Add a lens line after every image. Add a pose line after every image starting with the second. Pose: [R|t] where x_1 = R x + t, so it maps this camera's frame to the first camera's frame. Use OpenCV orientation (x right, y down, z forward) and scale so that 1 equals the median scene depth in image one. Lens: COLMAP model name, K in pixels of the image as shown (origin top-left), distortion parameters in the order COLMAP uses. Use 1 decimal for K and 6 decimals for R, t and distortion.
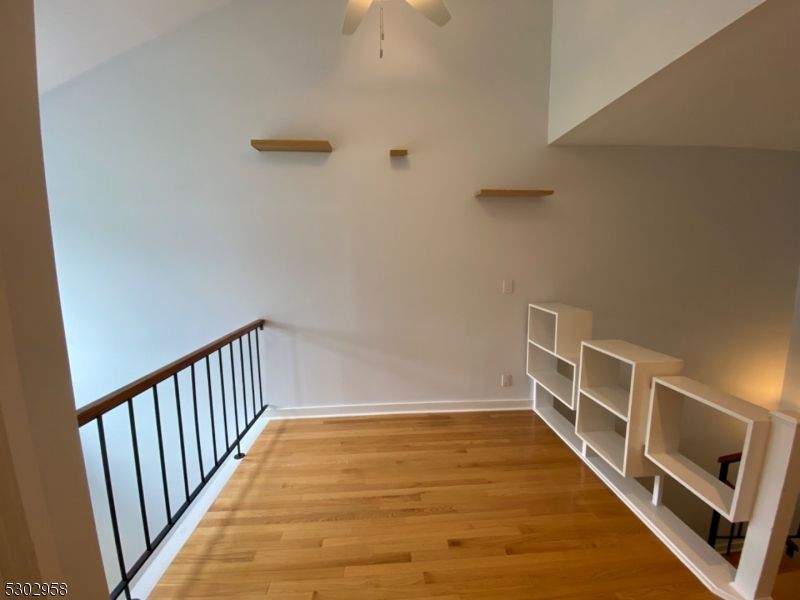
lens RADIAL K [[324.4, 0, 402.0], [0, 324.4, 298.5], [0, 0, 1]] dist [0.020408, -0.020991]
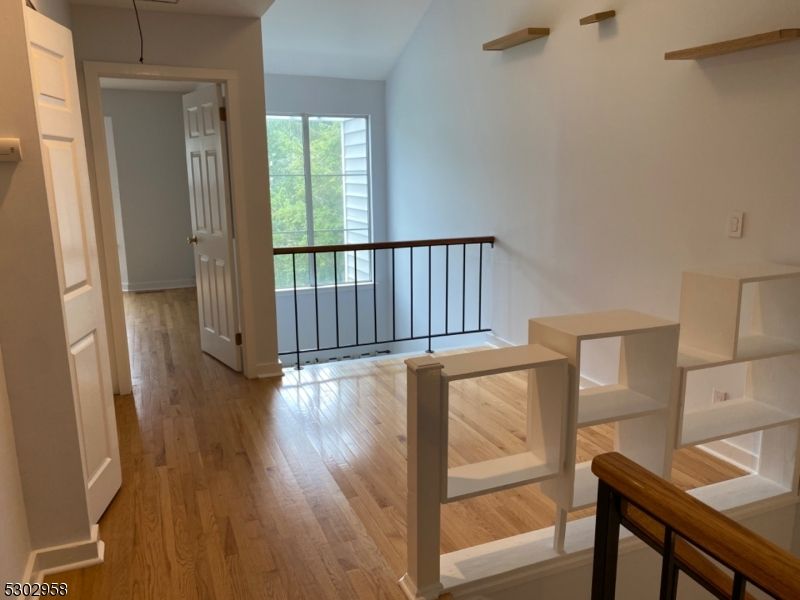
lens RADIAL K [[616.4, 0, 399.2], [0, 616.4, 298.5], [0, 0, 1]] dist [0.044499, -0.003077]
pose [[0.324376, 0.196586, -0.925275, 1.186524], [-0.096572, 0.979938, 0.174344, -0.045428], [0.940986, 0.032802, 0.336853, 0.160534]]
